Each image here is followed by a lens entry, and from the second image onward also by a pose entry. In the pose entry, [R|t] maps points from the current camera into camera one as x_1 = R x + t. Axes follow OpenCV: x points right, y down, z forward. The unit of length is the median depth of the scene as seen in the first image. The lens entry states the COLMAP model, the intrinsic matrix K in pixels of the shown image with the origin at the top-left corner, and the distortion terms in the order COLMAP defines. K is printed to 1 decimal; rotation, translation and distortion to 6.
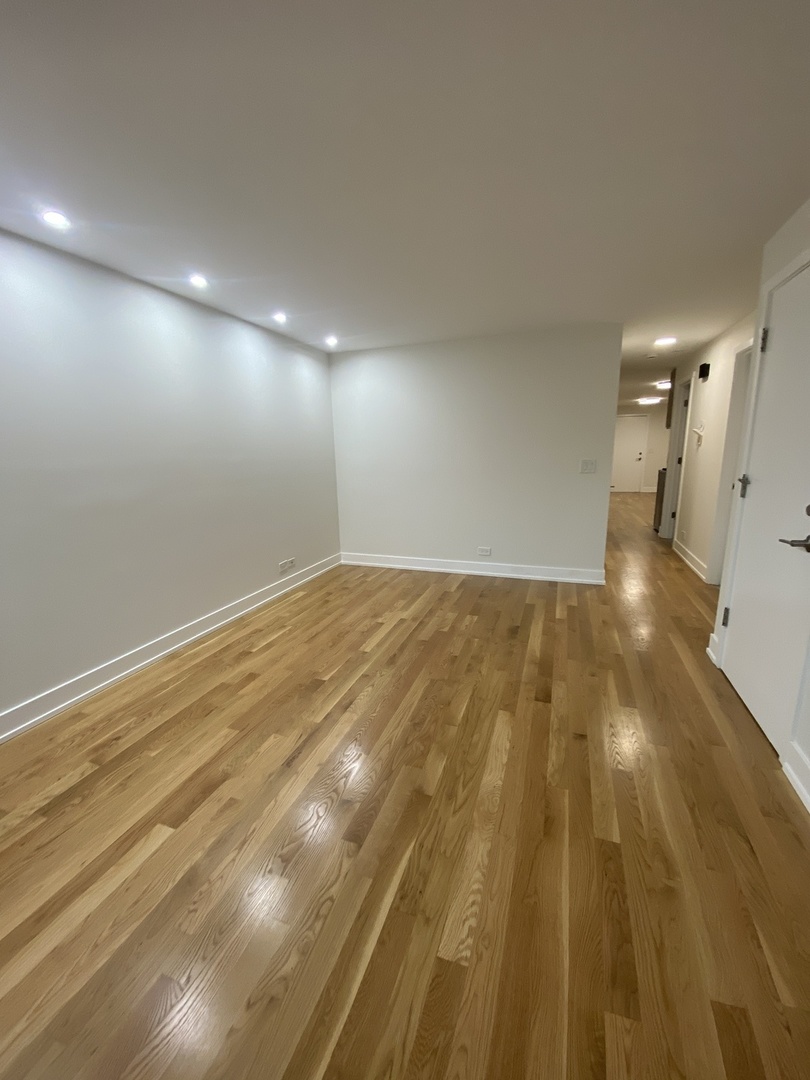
lens RADIAL K [[434.5, 0, 407.5], [0, 434.5, 542.1], [0, 0, 1]] dist [0.040028, -0.034172]
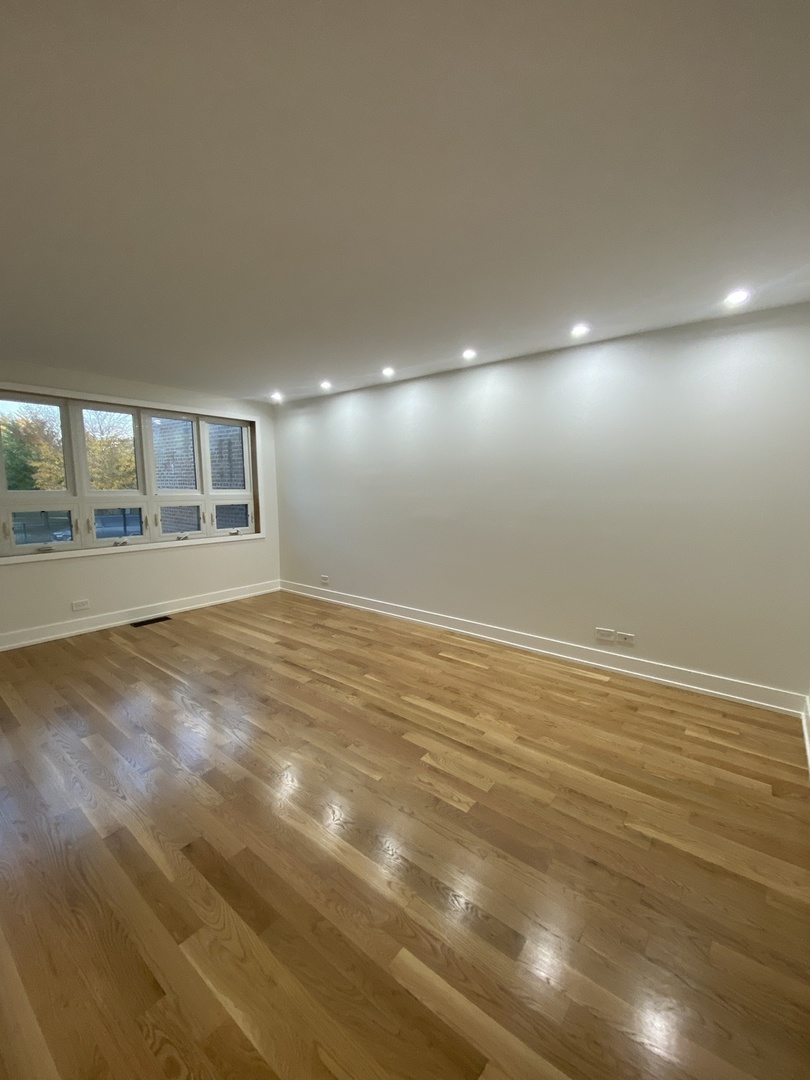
lens RADIAL K [[434.5, 0, 407.5], [0, 434.5, 542.1], [0, 0, 1]] dist [0.040028, -0.034172]
pose [[-0.325072, 0.143745, -0.934701, 0.672627], [-0.191453, 0.957911, 0.213899, -0.253779], [0.926107, 0.248484, -0.283870, 1.074568]]
